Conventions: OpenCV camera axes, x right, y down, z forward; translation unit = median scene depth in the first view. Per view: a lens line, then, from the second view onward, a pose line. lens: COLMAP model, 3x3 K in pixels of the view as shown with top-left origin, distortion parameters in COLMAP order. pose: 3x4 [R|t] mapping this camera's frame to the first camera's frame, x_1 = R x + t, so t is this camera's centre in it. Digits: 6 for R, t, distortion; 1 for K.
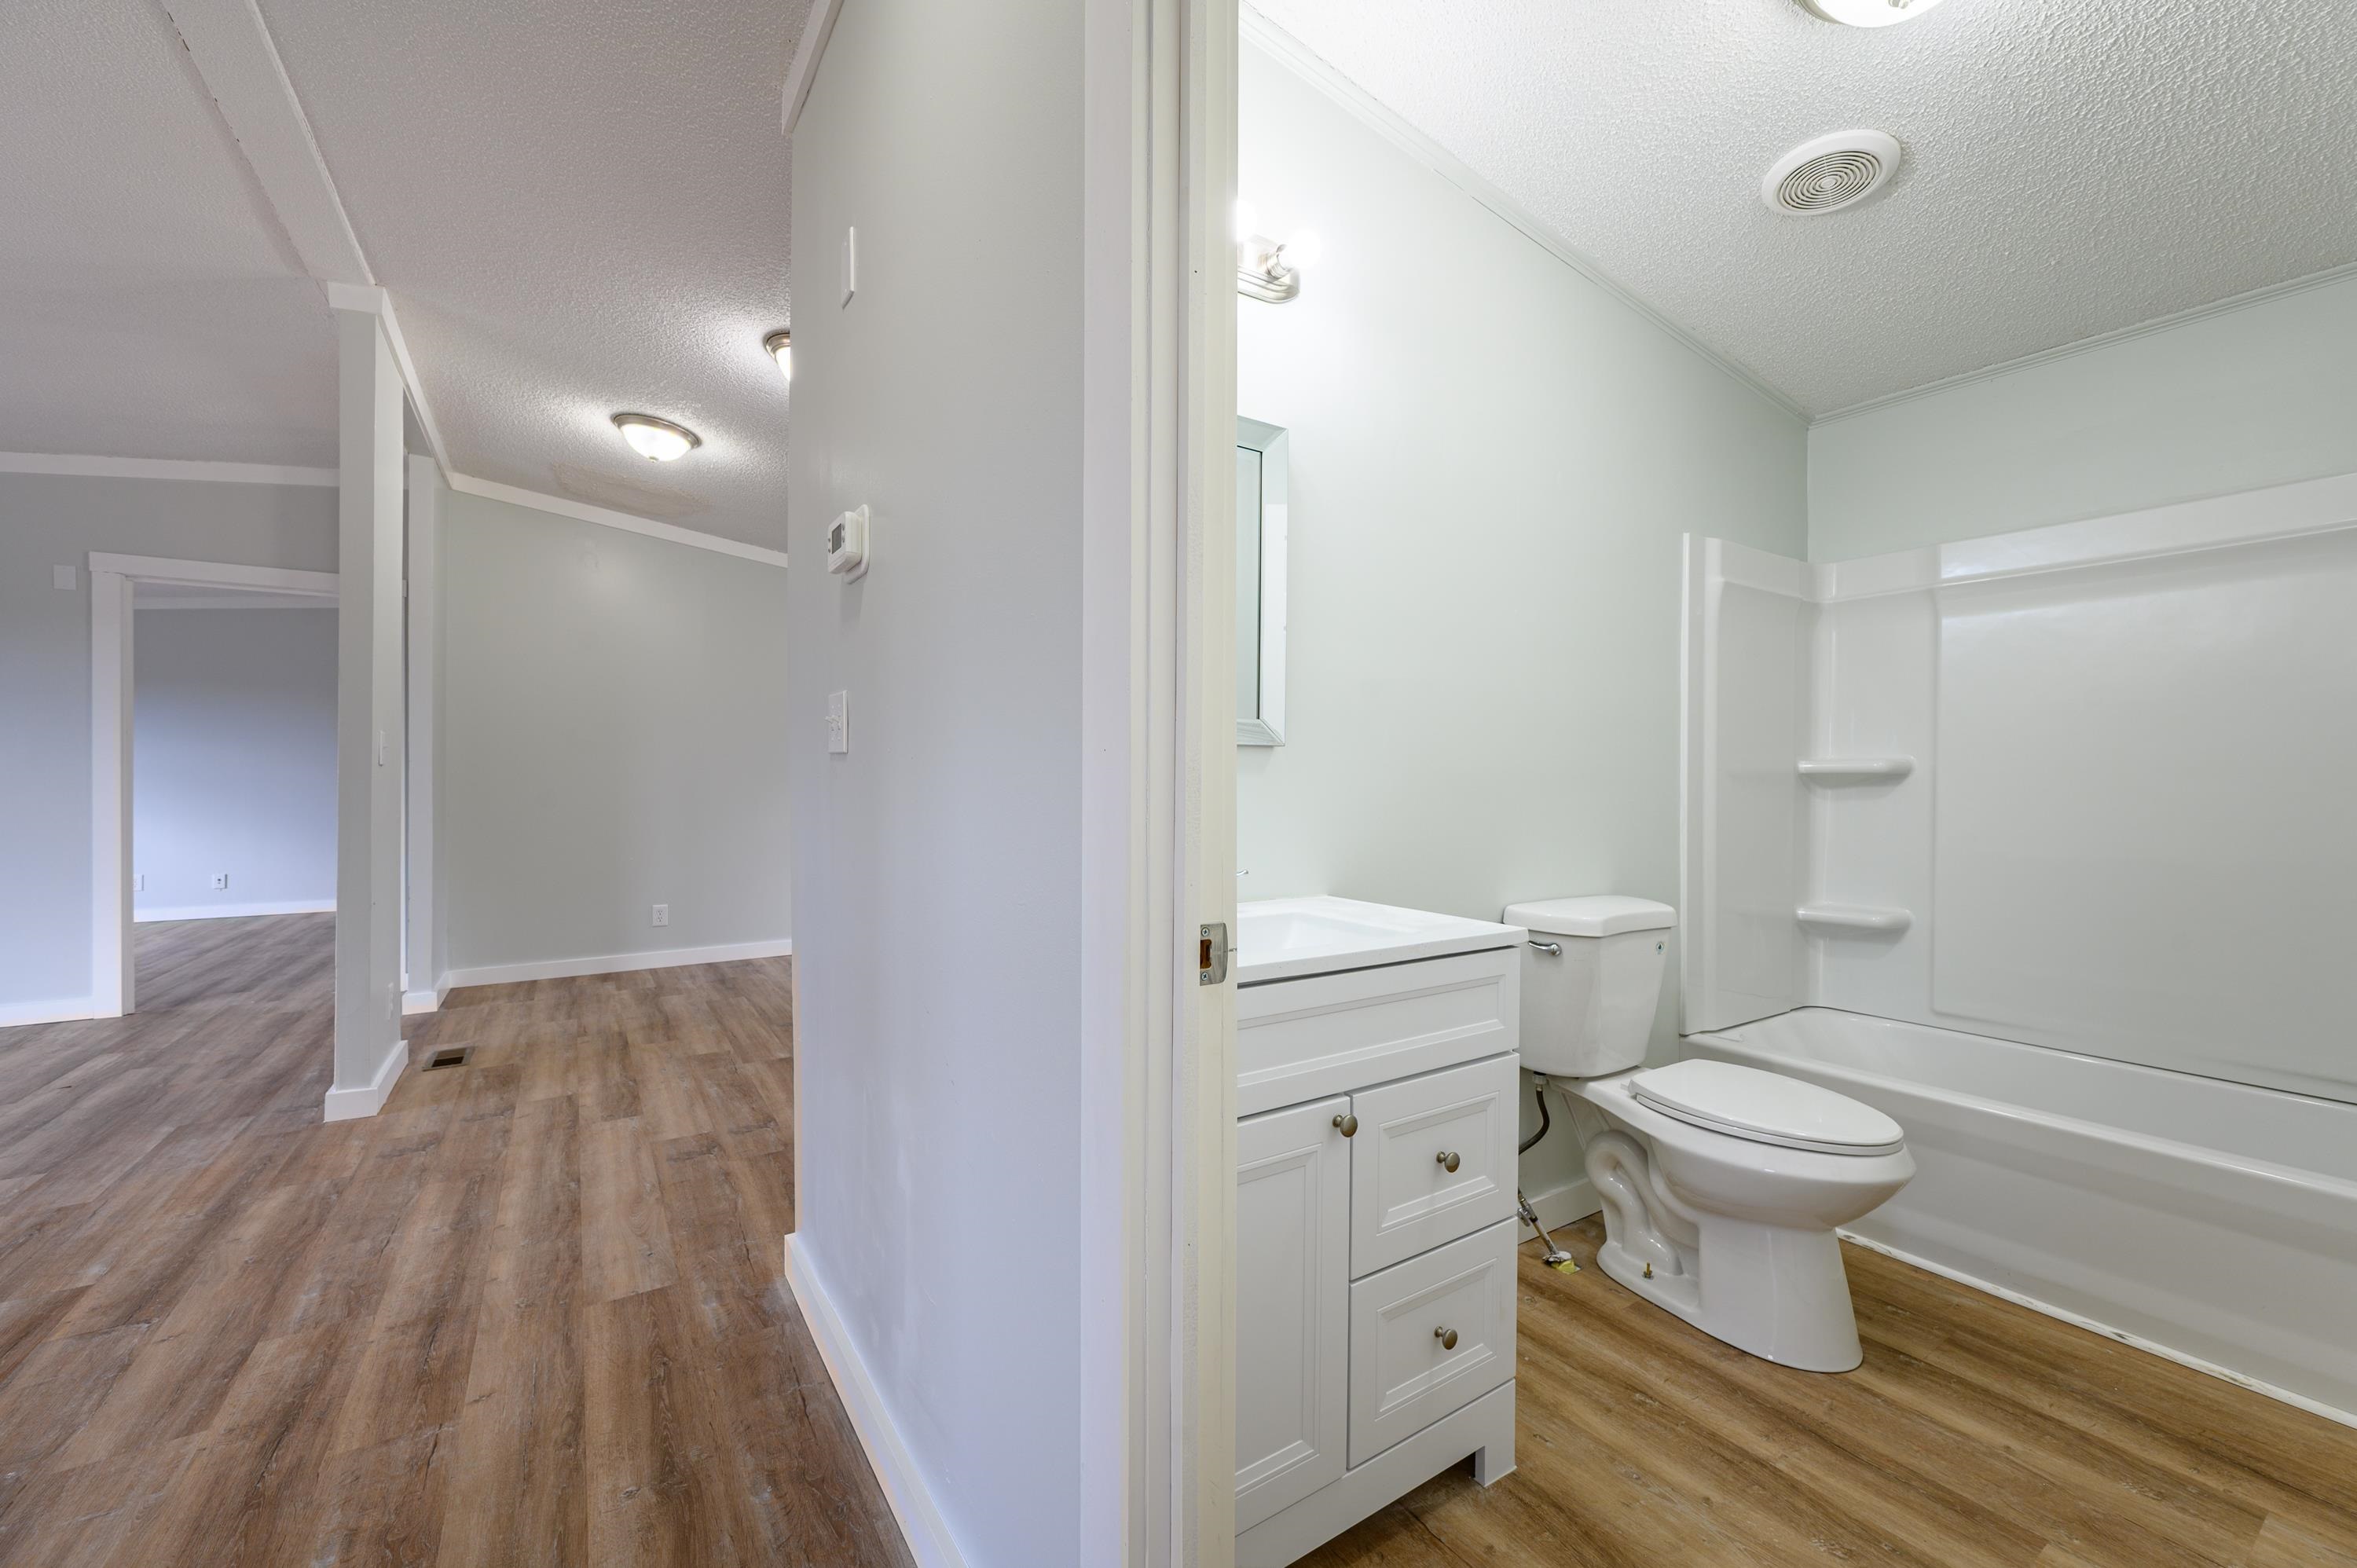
lens RADIAL K [[925.6, 0, 1181.4], [0, 925.6, 787.0], [0, 0, 1]] dist [-0.000910, 0.000243]
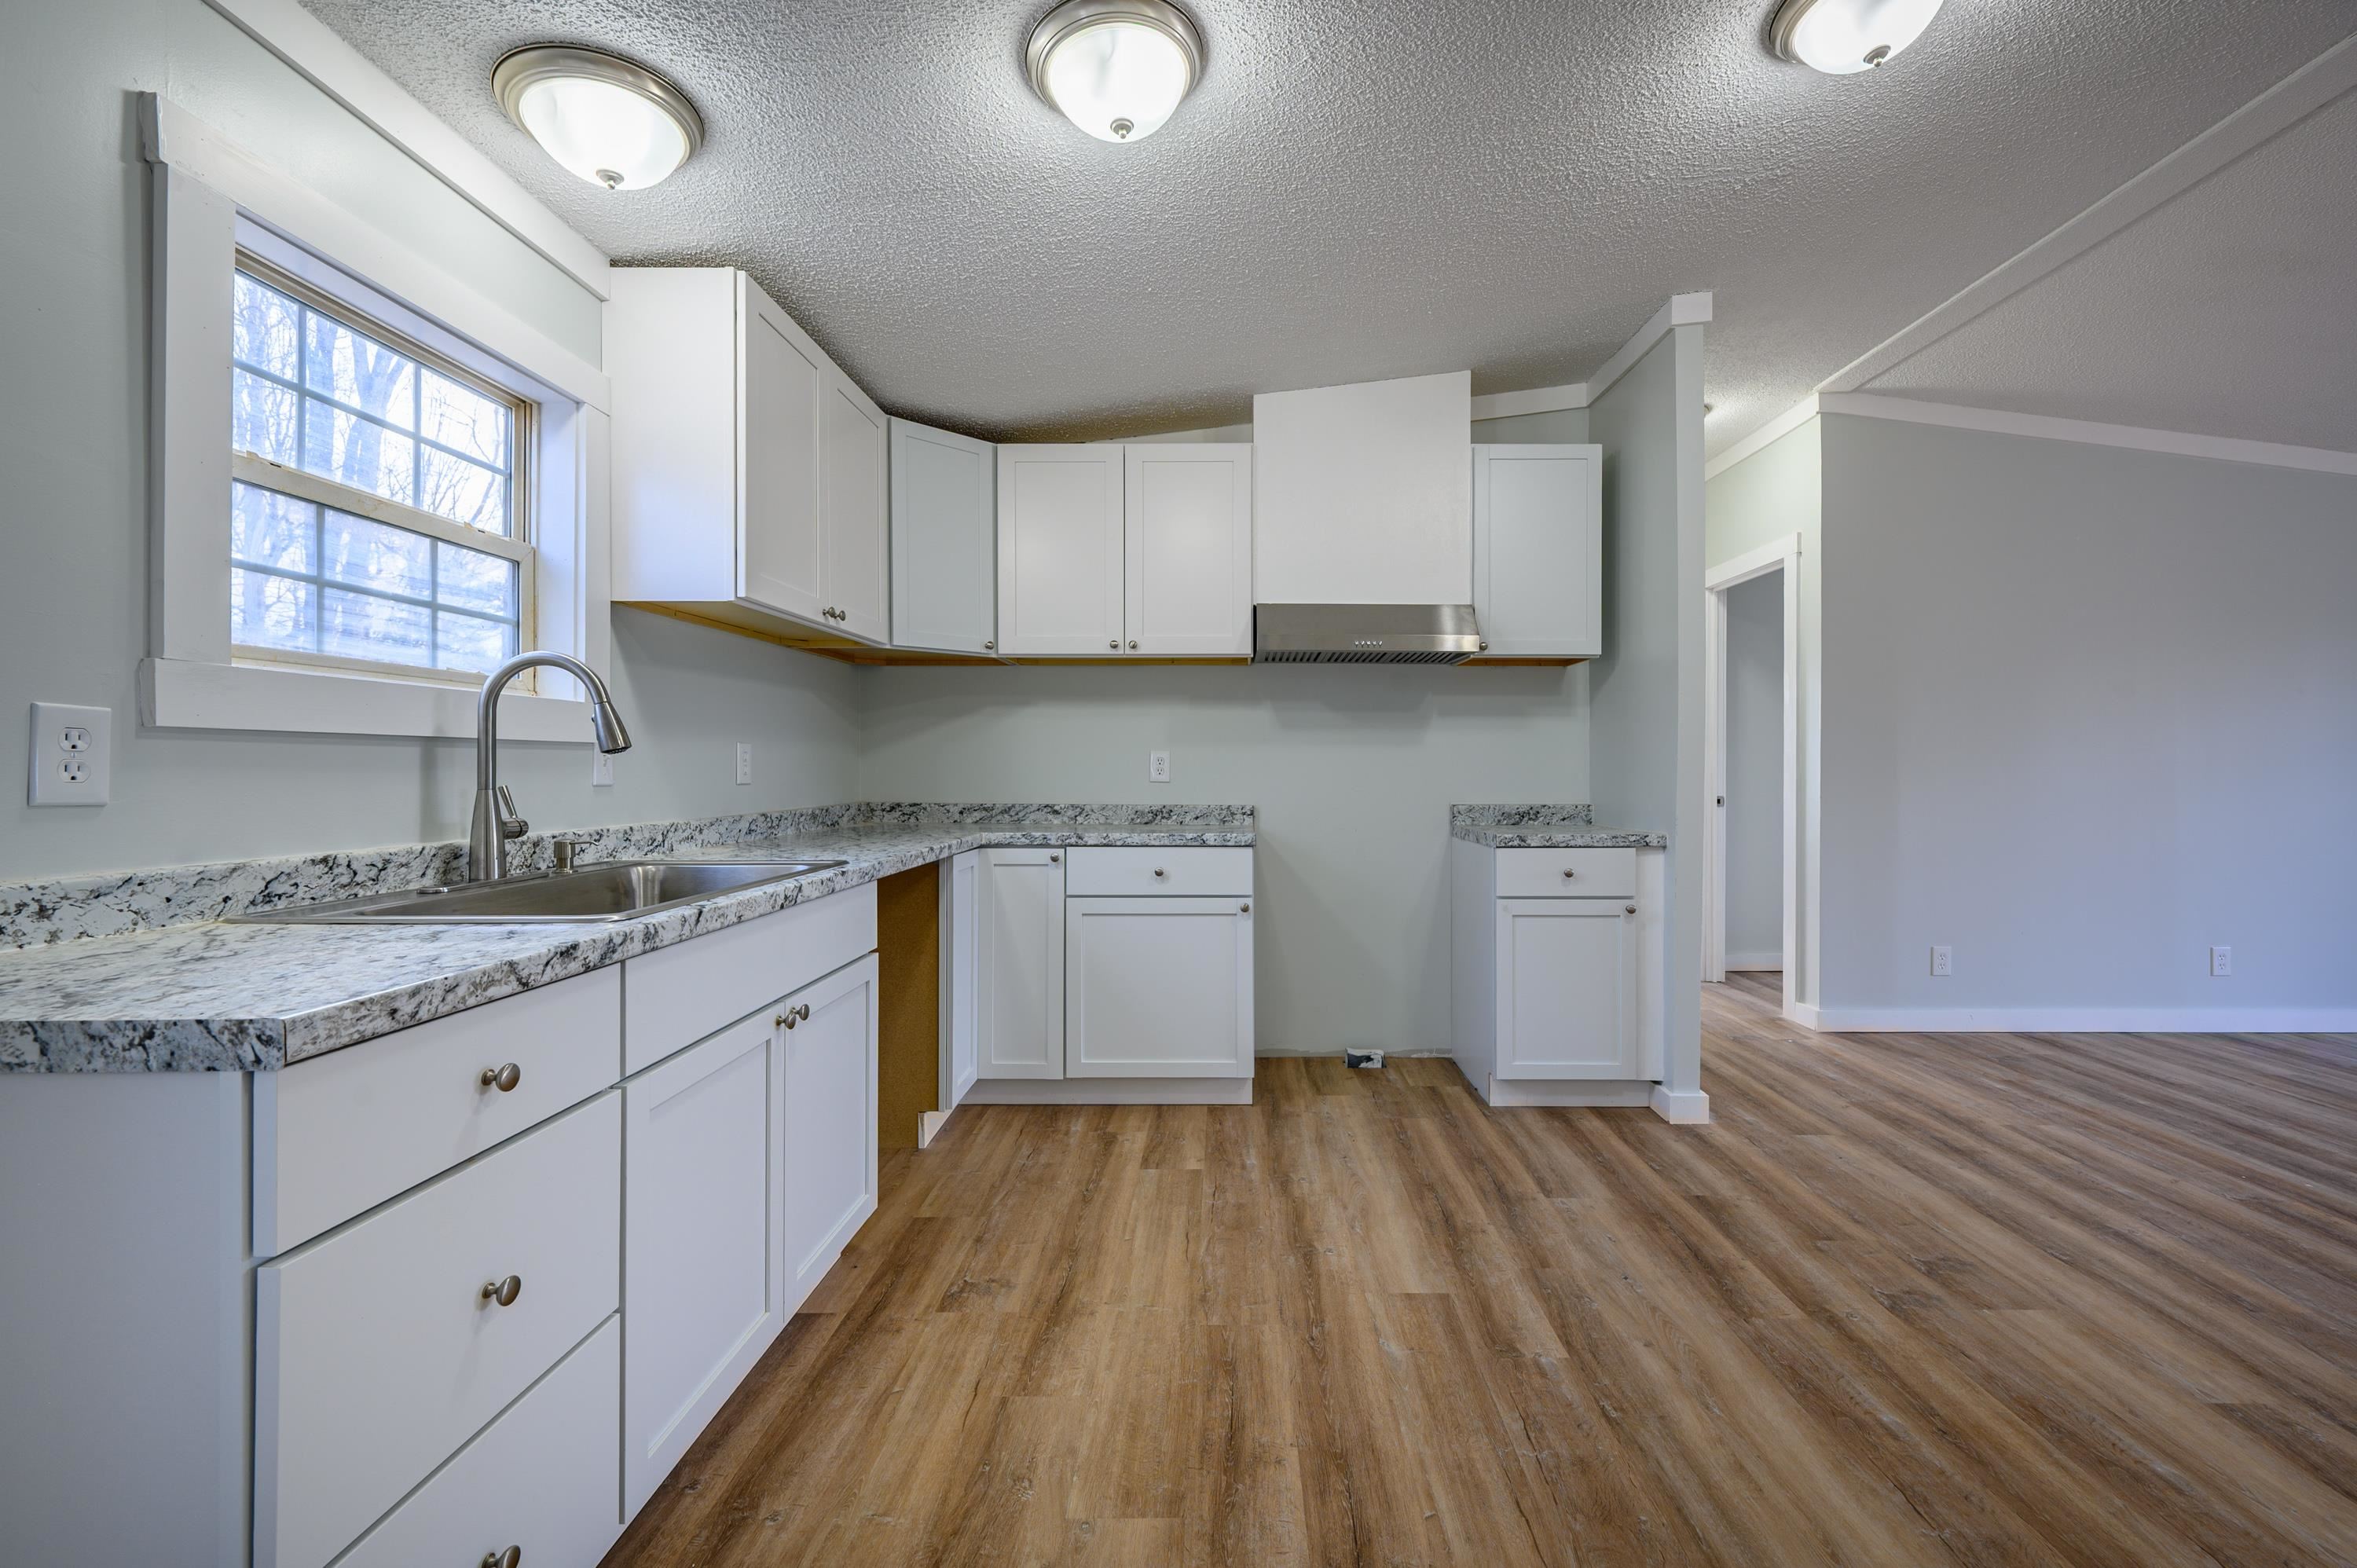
lens RADIAL K [[943.6, 0, 1223.4], [0, 943.6, 768.7], [0, 0, 1]] dist [-0.003111, 0.000128]
pose [[-0.833470, -0.004277, 0.552549, -0.477289], [-0.001169, 0.999981, 0.005976, -0.017293], [-0.552564, 0.004335, -0.833459, 2.058257]]
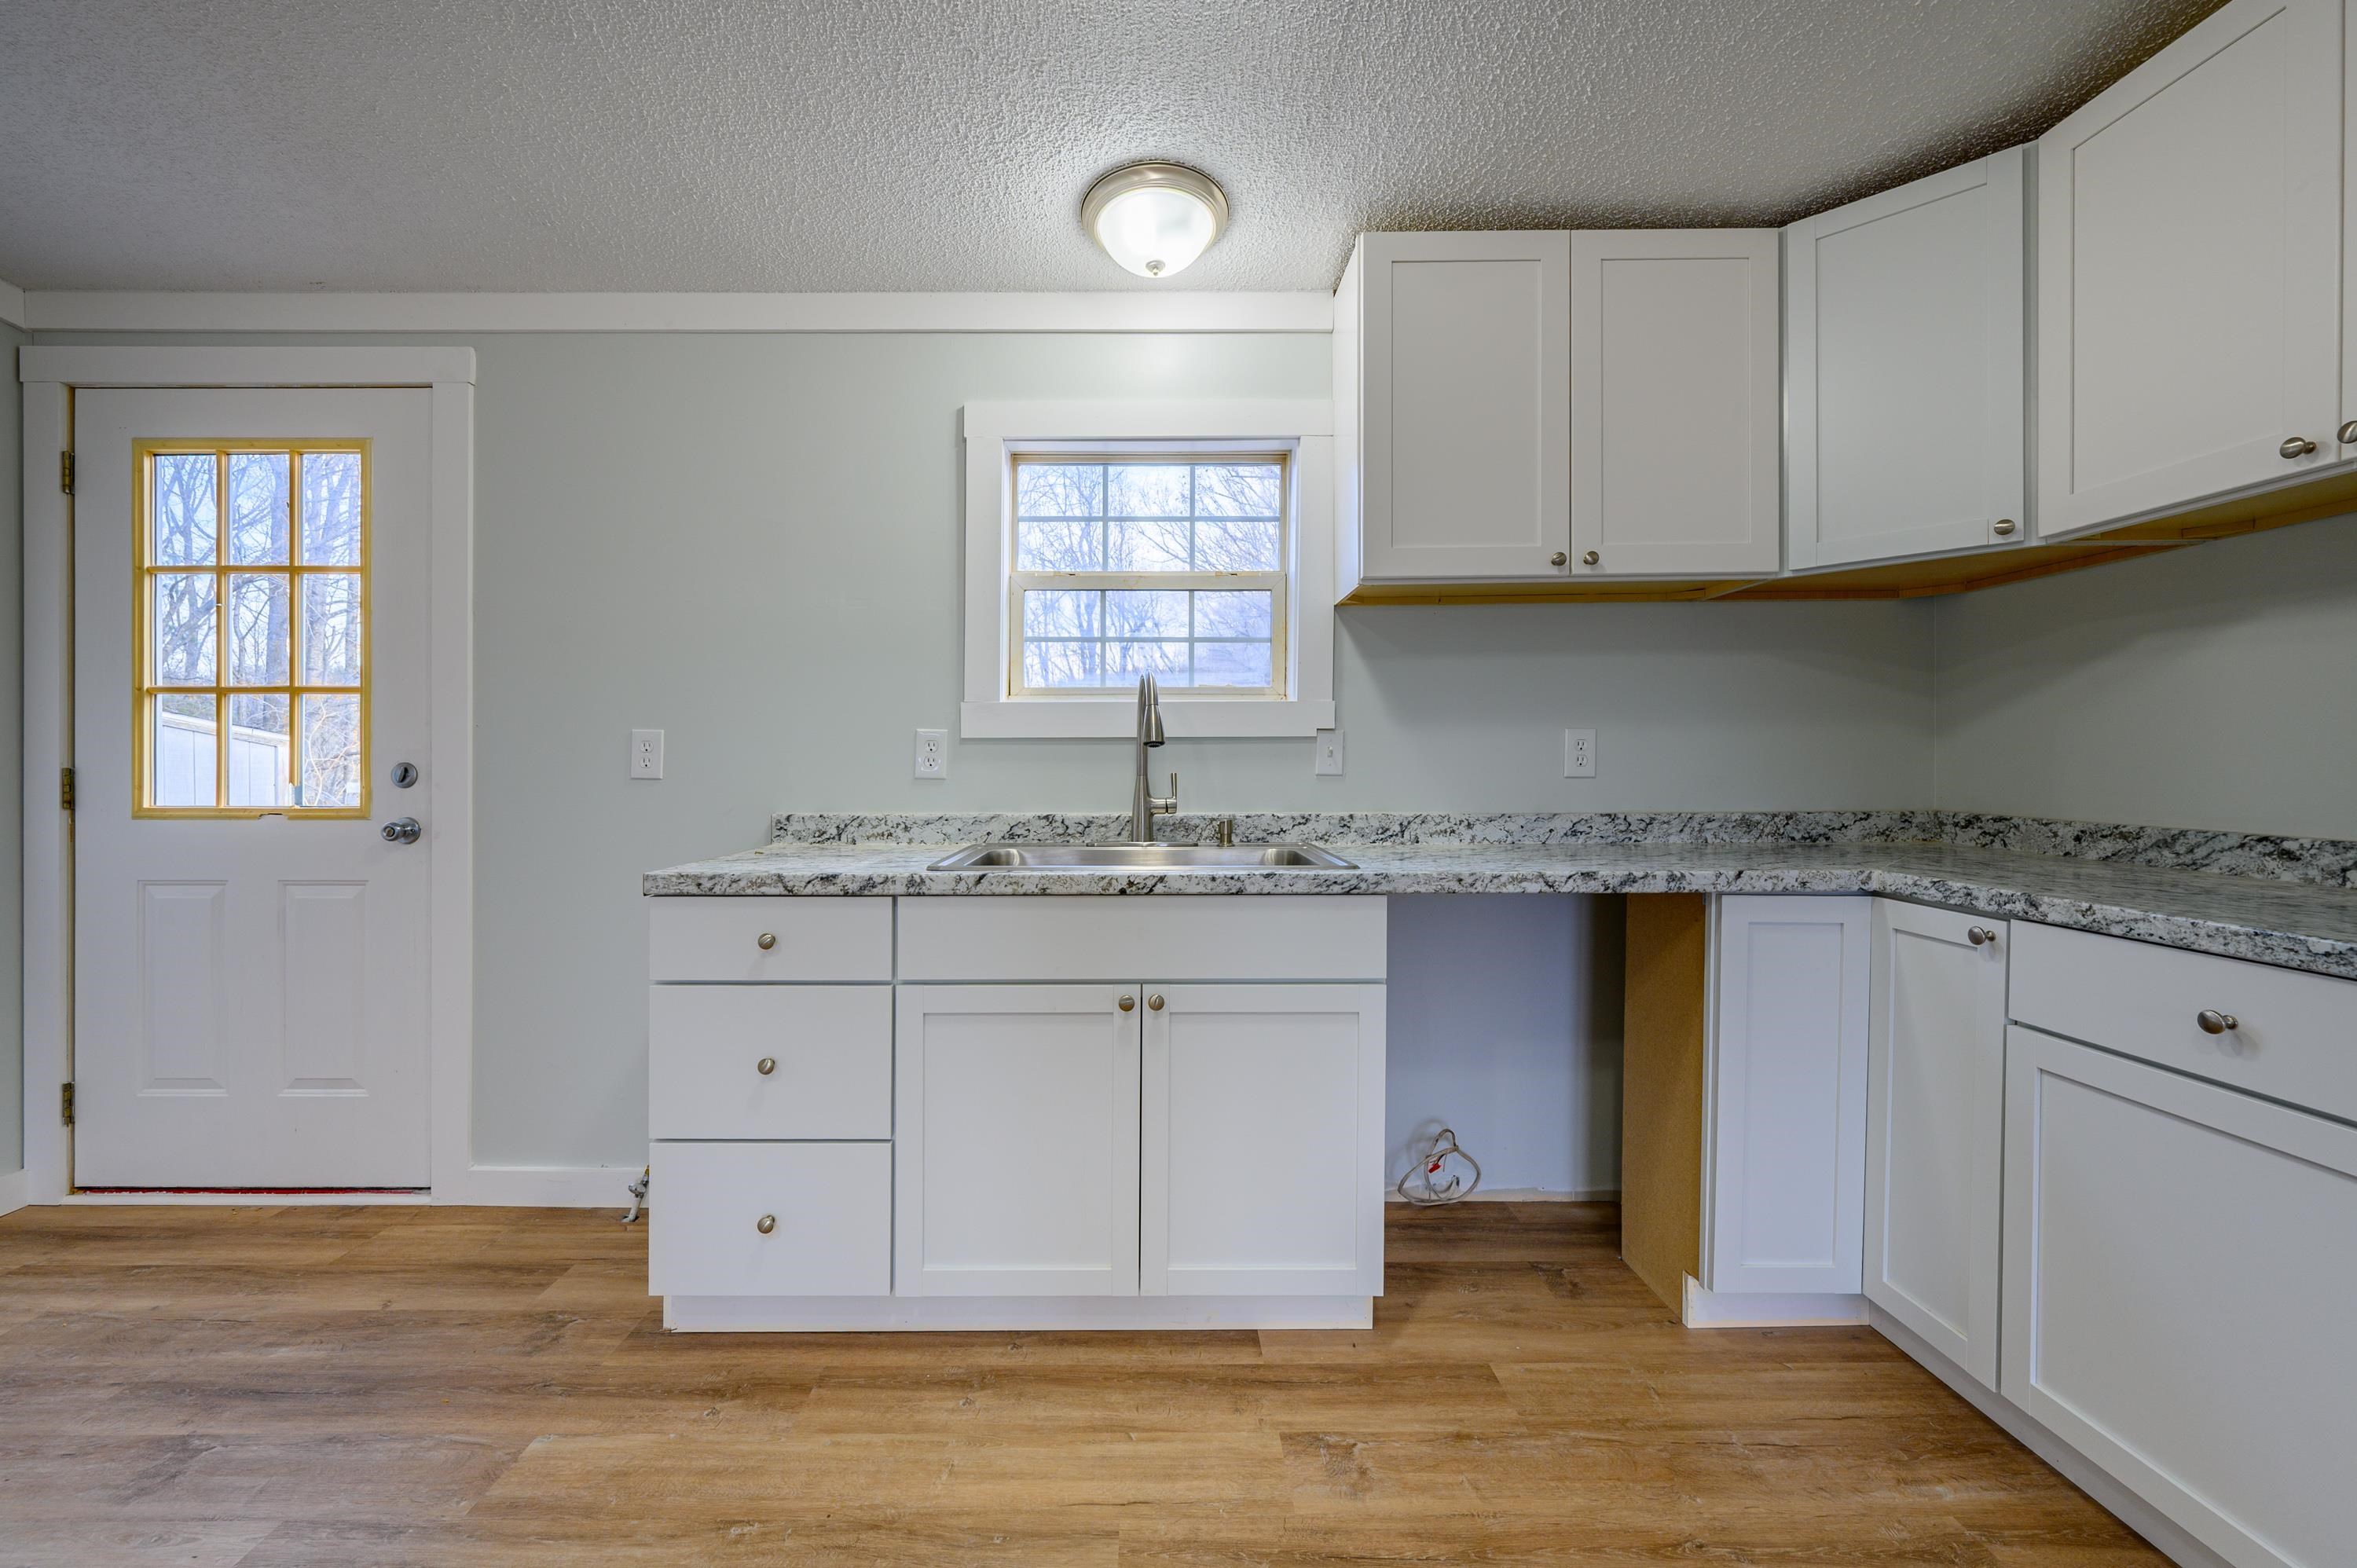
lens RADIAL K [[952.2, 0, 1147.3], [0, 952.2, 765.4], [0, 0, 1]] dist [-0.001399, 0.000558]
pose [[0.550873, -0.008829, 0.834542, -0.426684], [0.008305, 0.999953, 0.005097, -0.012108], [-0.834548, 0.004123, 0.550920, 1.306701]]
